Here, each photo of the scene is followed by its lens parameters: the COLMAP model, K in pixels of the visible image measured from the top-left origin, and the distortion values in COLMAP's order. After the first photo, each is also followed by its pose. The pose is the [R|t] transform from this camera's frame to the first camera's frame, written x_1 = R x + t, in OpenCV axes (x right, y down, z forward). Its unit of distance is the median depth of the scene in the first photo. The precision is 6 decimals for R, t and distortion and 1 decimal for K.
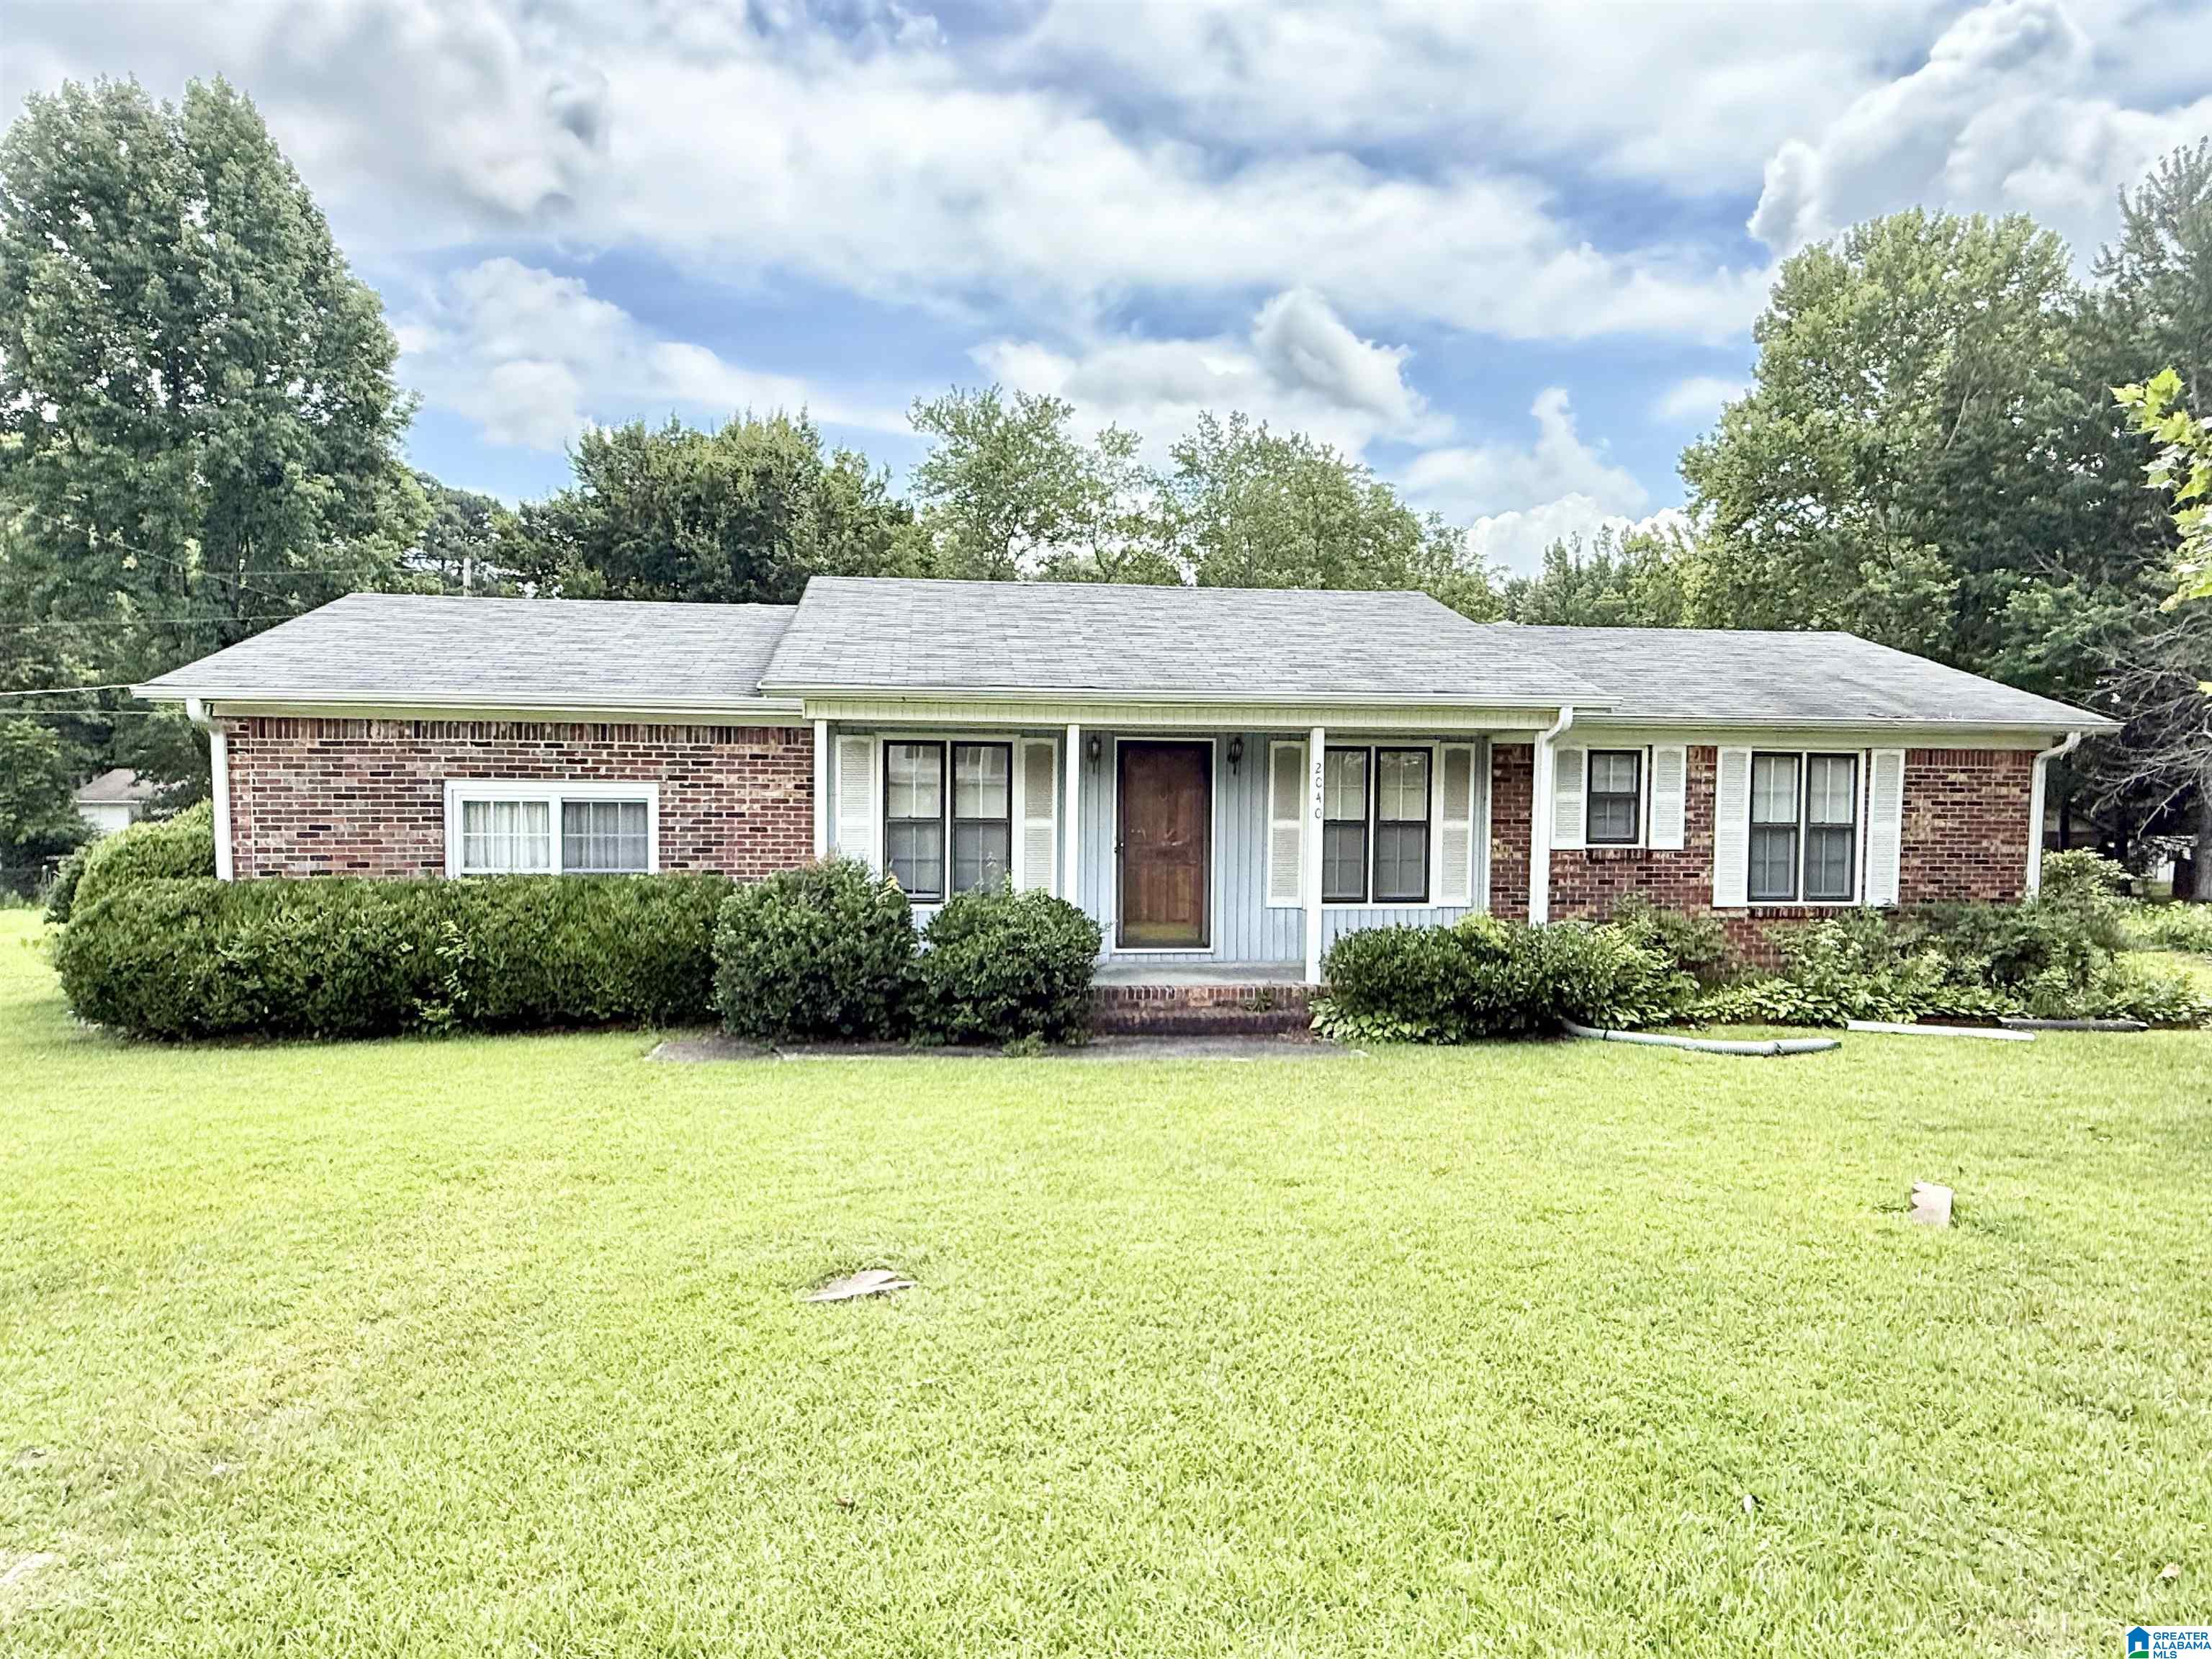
lens RADIAL K [[1351.1, 0, 1117.9], [0, 1351.1, 842.9], [0, 0, 1]] dist [-0.007010, 0.011108]
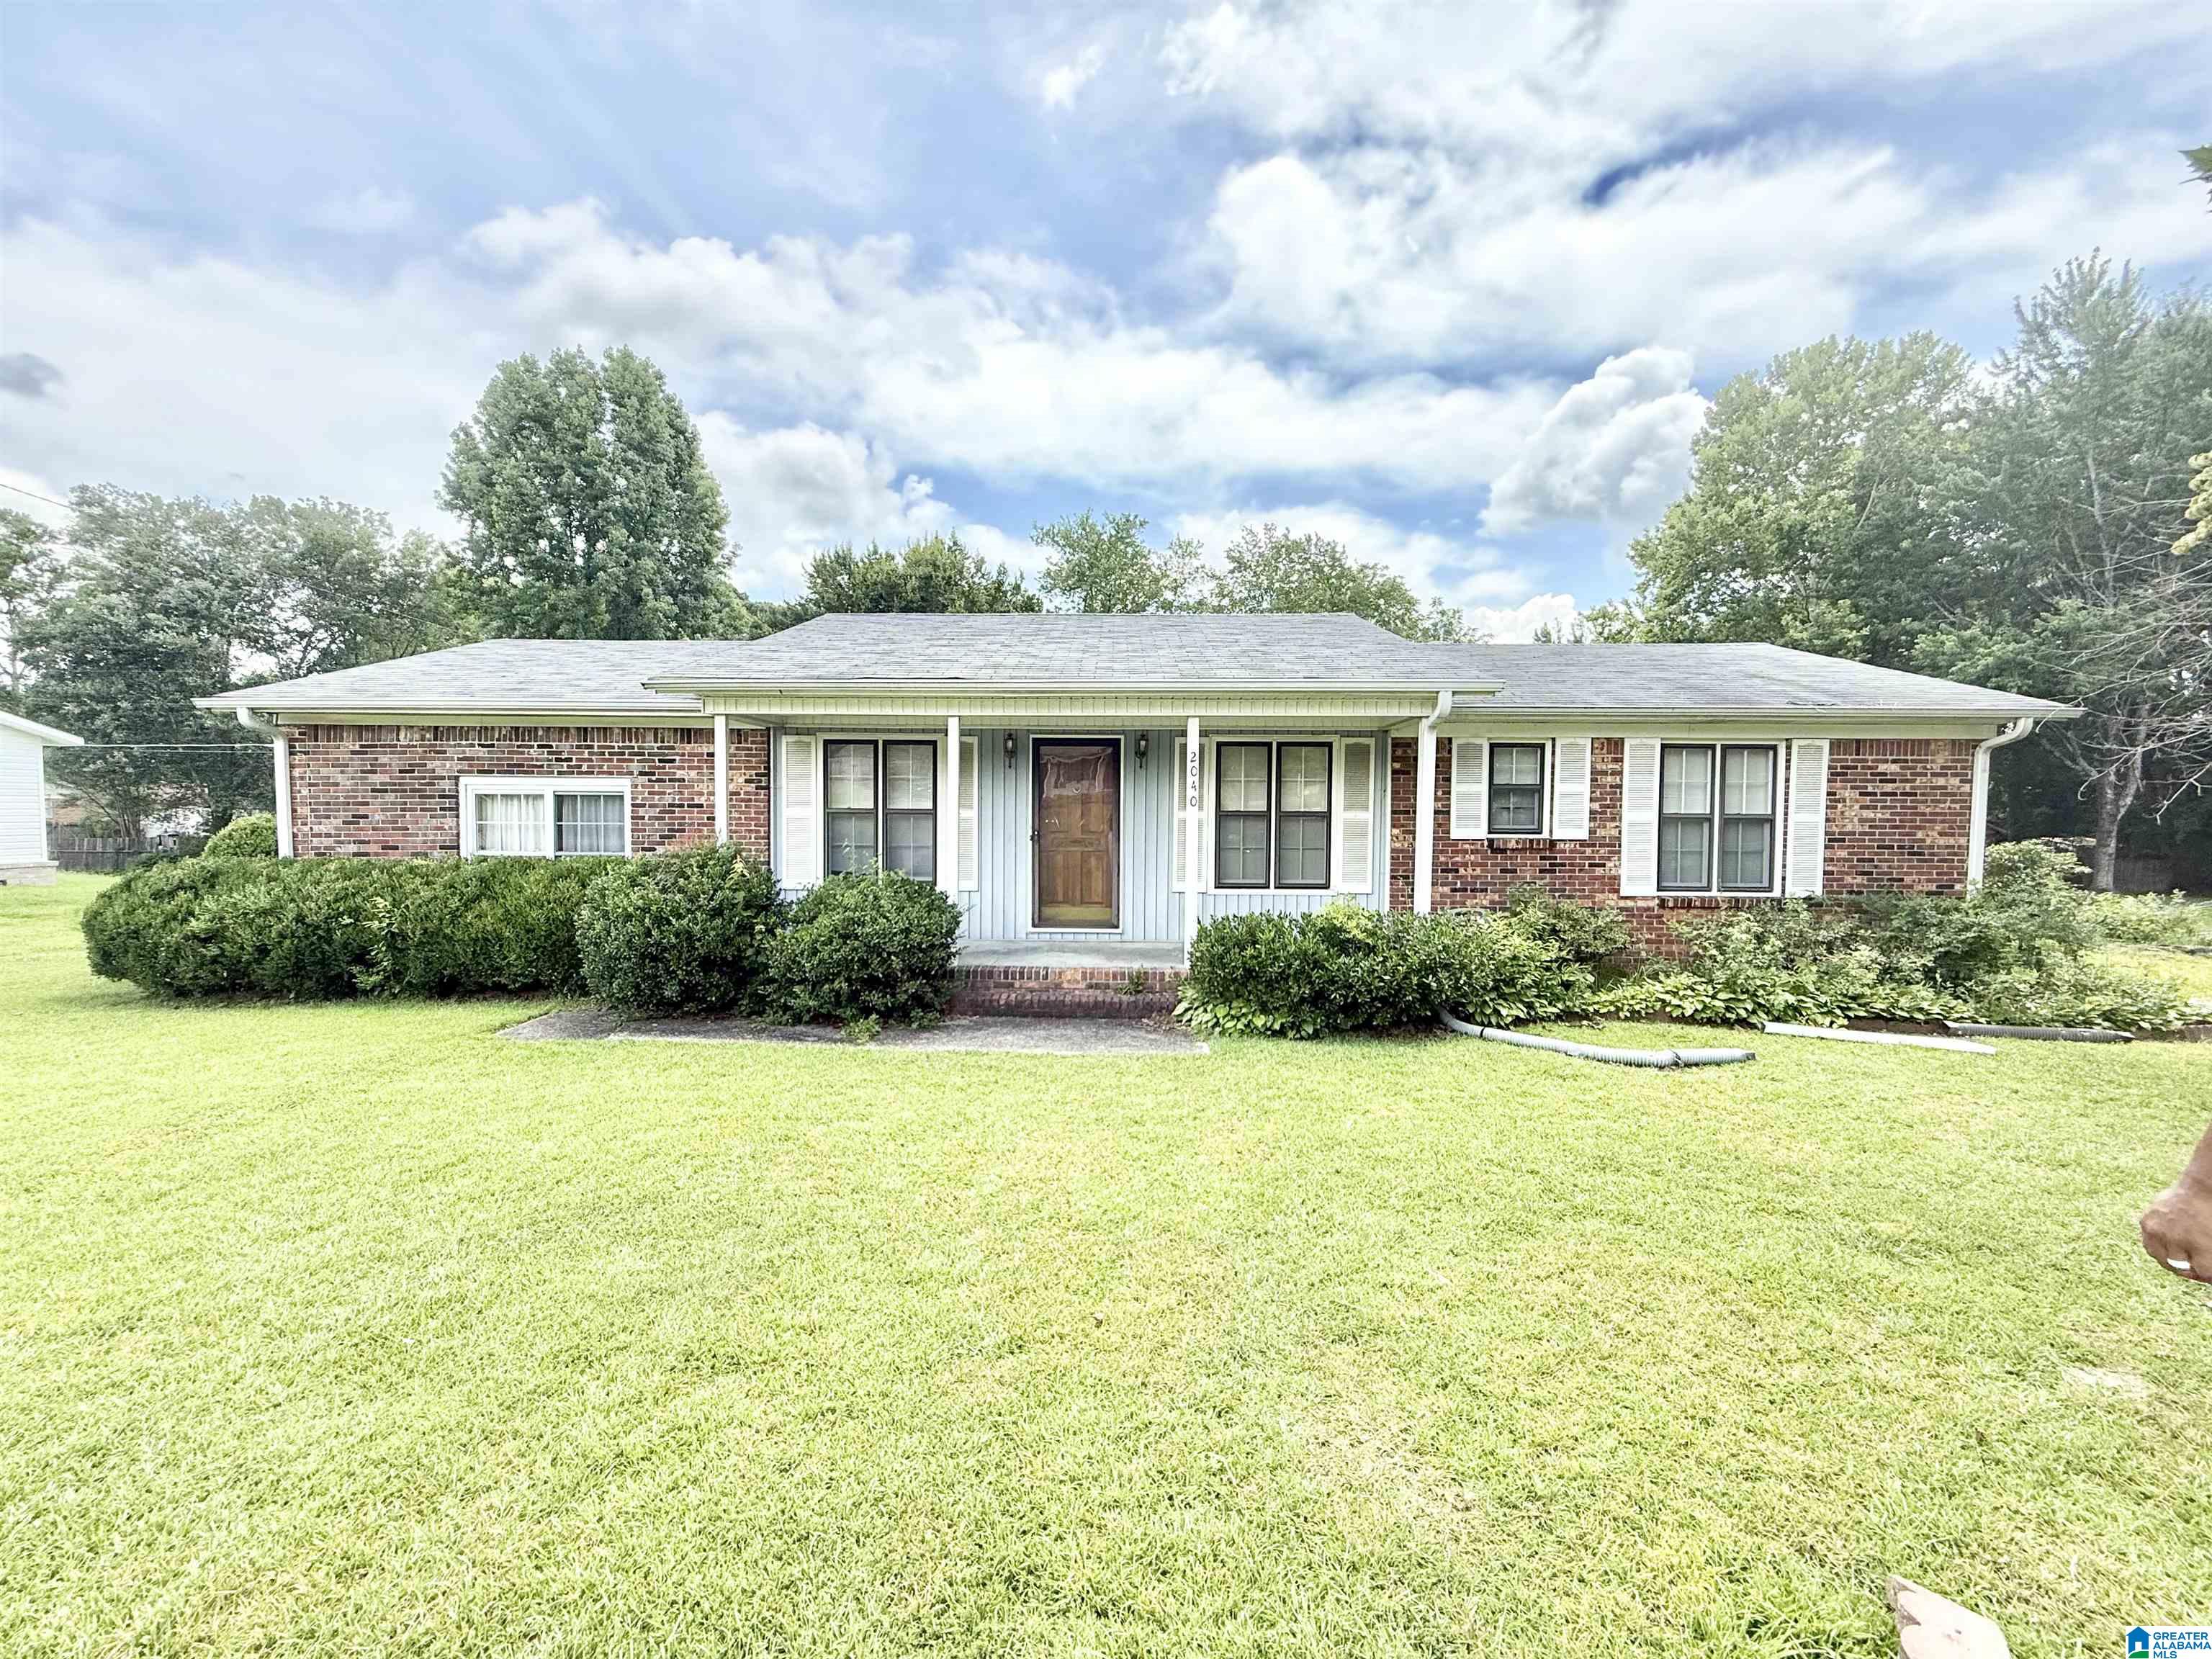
lens RADIAL K [[884.7, 0, 1108.7], [0, 884.7, 833.1], [0, 0, 1]] dist [-0.000458, -0.000265]
pose [[0.988771, 0.001945, -0.149429, 0.156232], [-0.003437, 0.999947, -0.009727, 0.007468], [0.149402, 0.010131, 0.988725, 0.277814]]
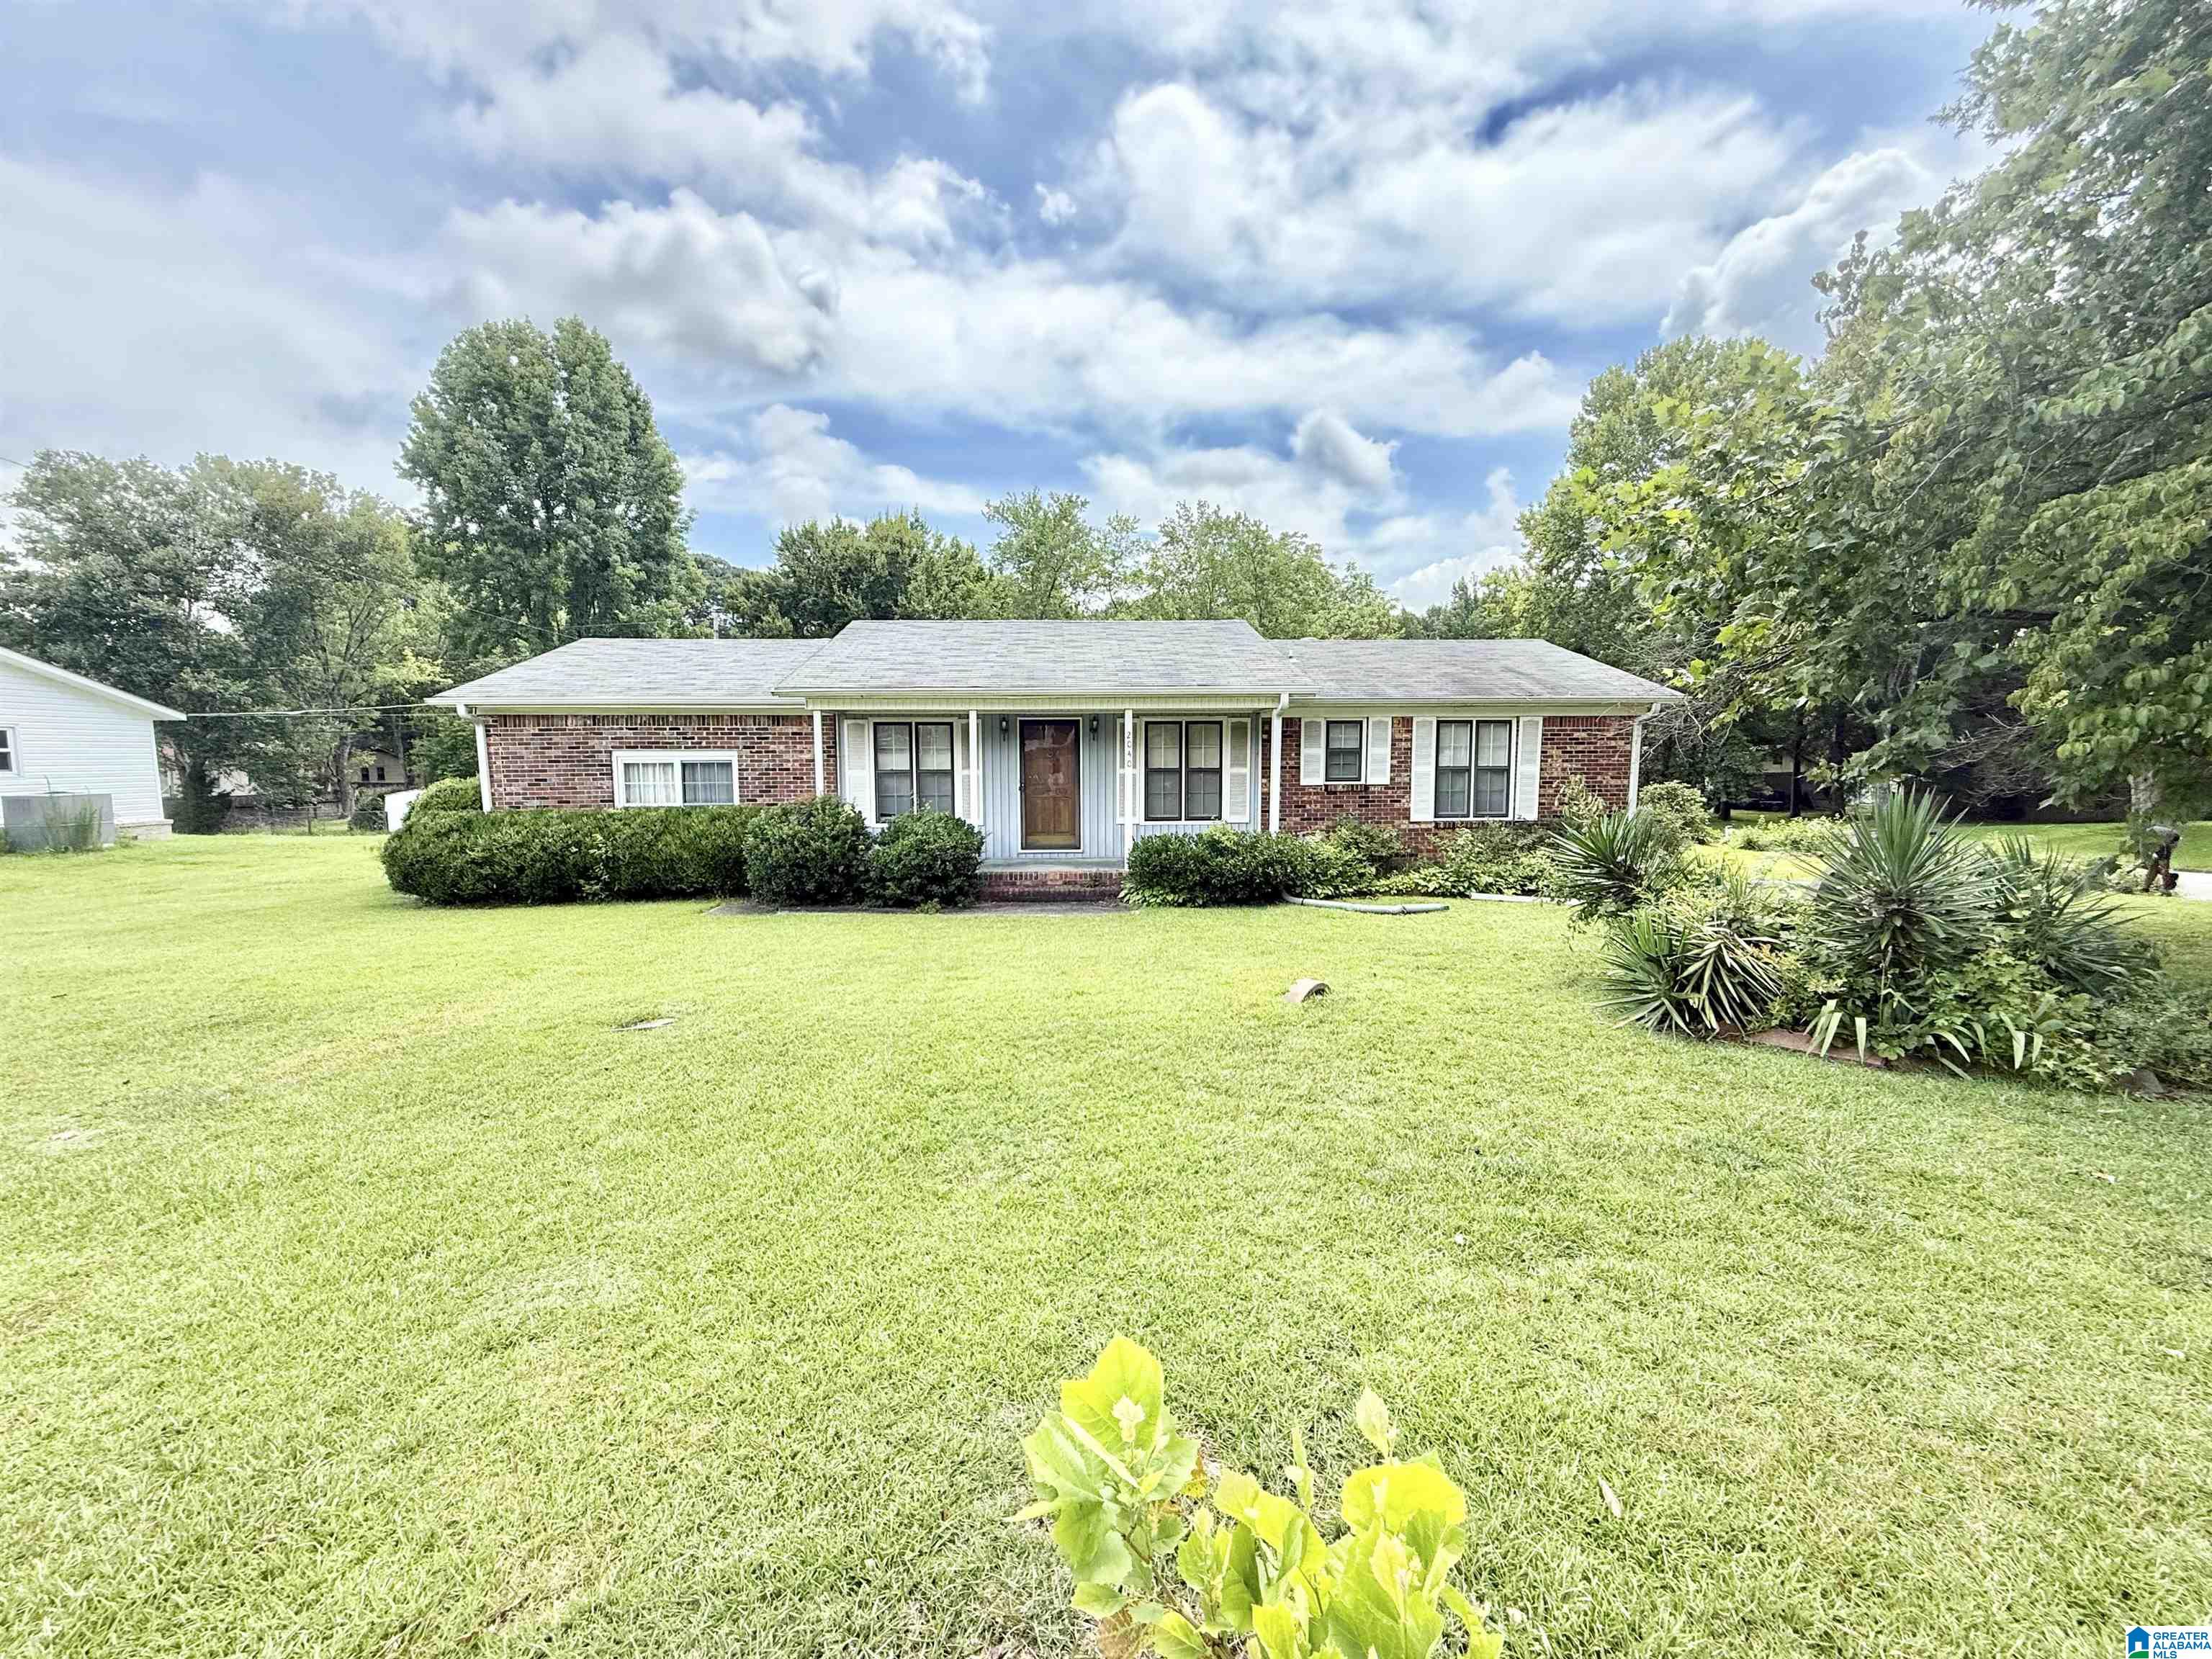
lens RADIAL K [[884.7, 0, 1106.7], [0, 884.7, 834.6], [0, 0, 1]] dist [-0.000458, -0.000265]
pose [[0.996314, -0.006548, -0.085525, 0.177773], [0.010958, 0.998628, 0.051197, 0.006623], [0.085073, -0.051946, 0.995020, -0.037056]]
